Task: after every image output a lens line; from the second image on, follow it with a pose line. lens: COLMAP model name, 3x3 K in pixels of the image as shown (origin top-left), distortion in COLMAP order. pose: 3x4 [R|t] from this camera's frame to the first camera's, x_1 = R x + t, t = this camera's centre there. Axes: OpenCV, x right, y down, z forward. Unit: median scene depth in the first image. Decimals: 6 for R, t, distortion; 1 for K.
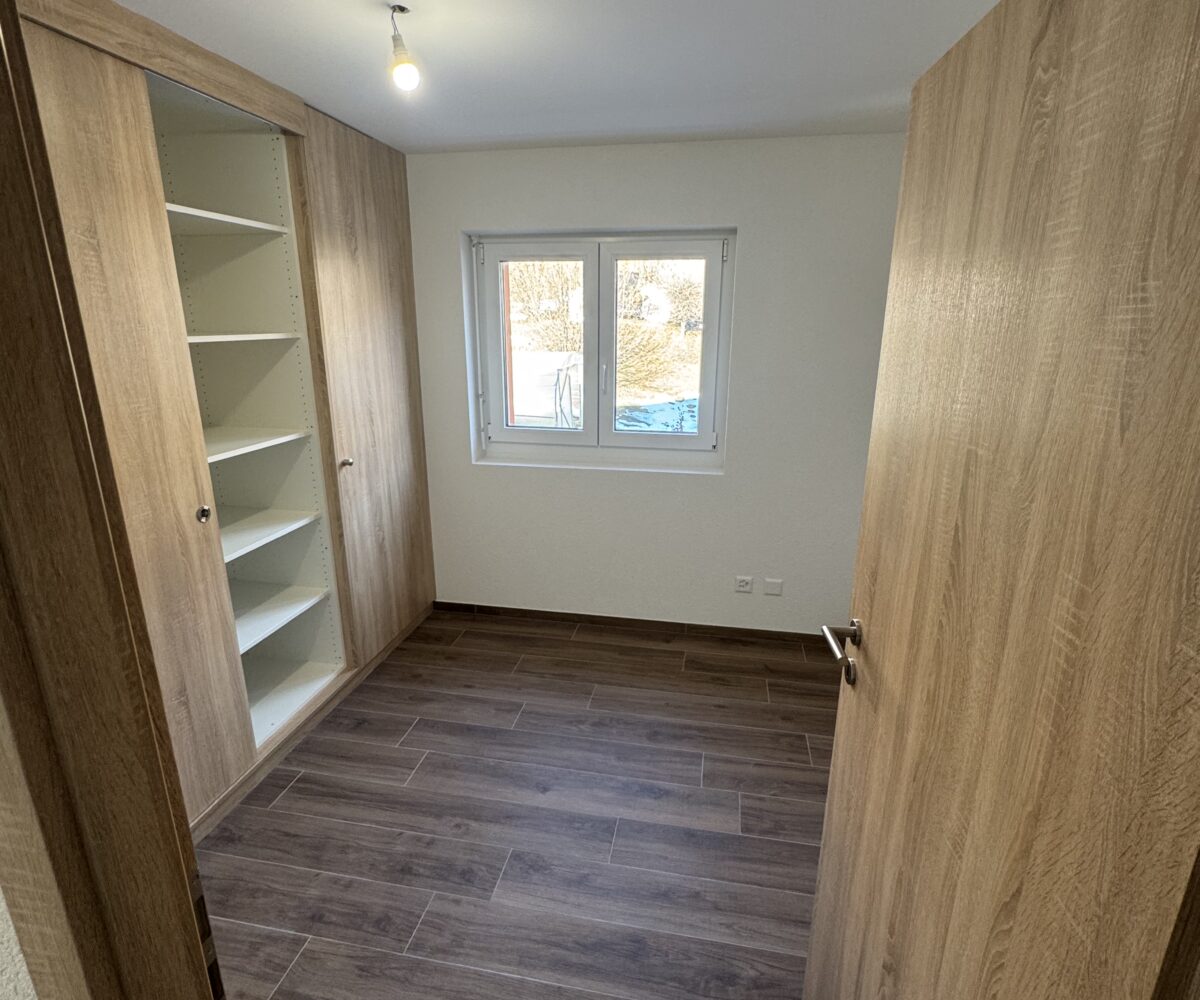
lens RADIAL K [[636.3, 0, 601.1], [0, 636.3, 501.7], [0, 0, 1]] dist [-0.004526, 0.000348]
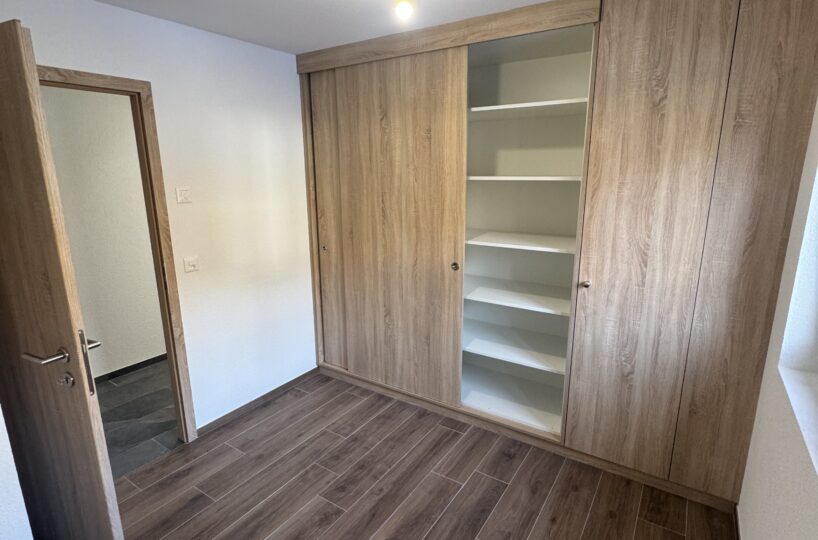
lens RADIAL K [[435.8, 0, 412.4], [0, 435.8, 271.7], [0, 0, 1]] dist [-0.002994, 0.000272]
pose [[-0.384908, 0.207840, -0.899249, 0.453332], [-0.251224, 0.913934, 0.318766, -0.256908], [0.888106, 0.348608, -0.299566, 0.923304]]
